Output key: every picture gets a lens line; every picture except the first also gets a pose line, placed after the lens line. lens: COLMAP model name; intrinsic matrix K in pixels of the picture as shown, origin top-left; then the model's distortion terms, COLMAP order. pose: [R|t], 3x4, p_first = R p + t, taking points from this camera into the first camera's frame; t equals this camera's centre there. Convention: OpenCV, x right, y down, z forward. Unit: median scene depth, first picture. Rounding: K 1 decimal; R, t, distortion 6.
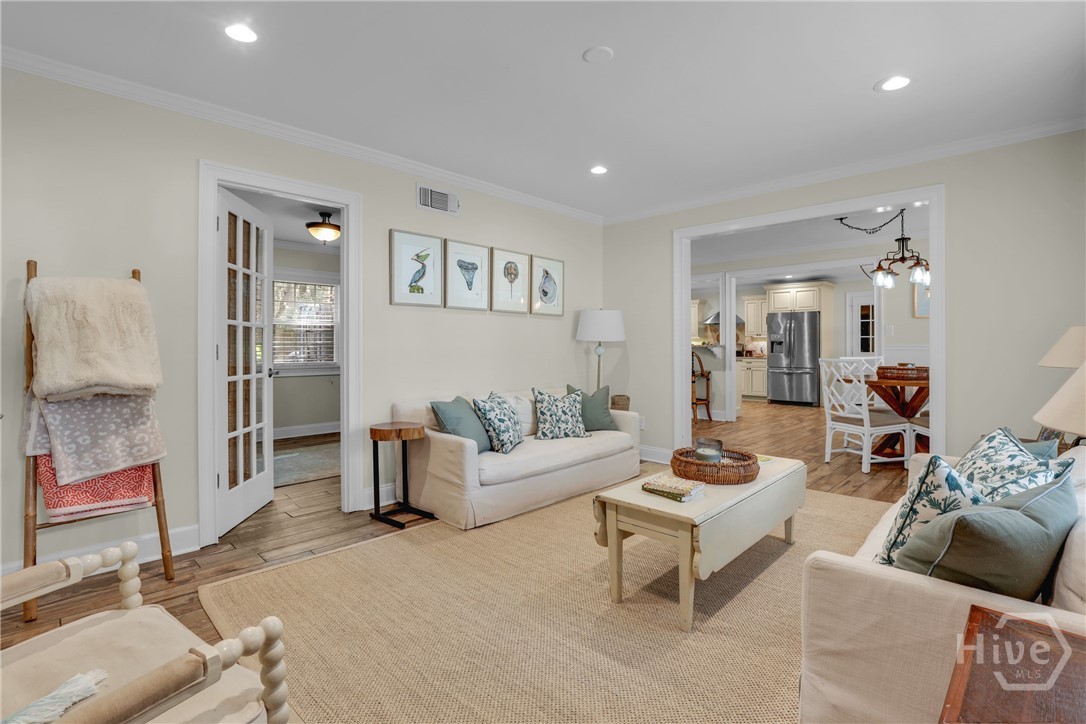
lens RADIAL K [[512.1, 0, 548.3], [0, 512.1, 352.7], [0, 0, 1]] dist [-0.031722, 0.001588]
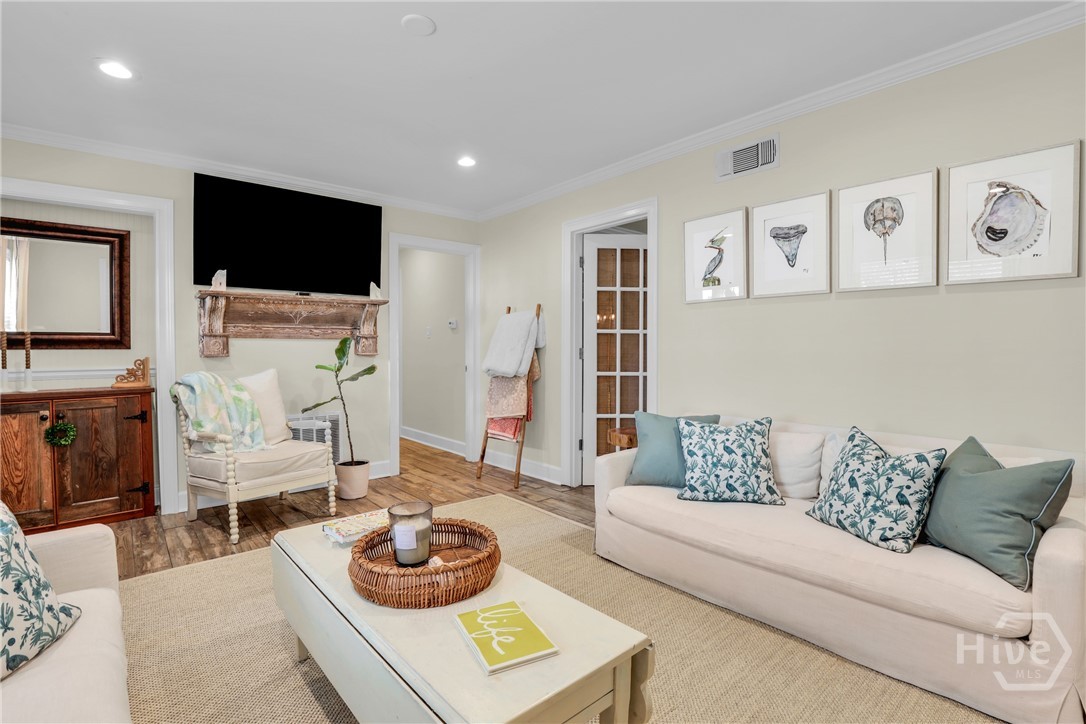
lens RADIAL K [[512.1, 0, 548.3], [0, 512.1, 352.7], [0, 0, 1]] dist [-0.031722, 0.001588]
pose [[-0.089828, 0.013951, -0.995860, 0.598606], [-0.005676, 0.999878, 0.014519, -0.017577], [0.995941, 0.006957, -0.089738, 0.802306]]
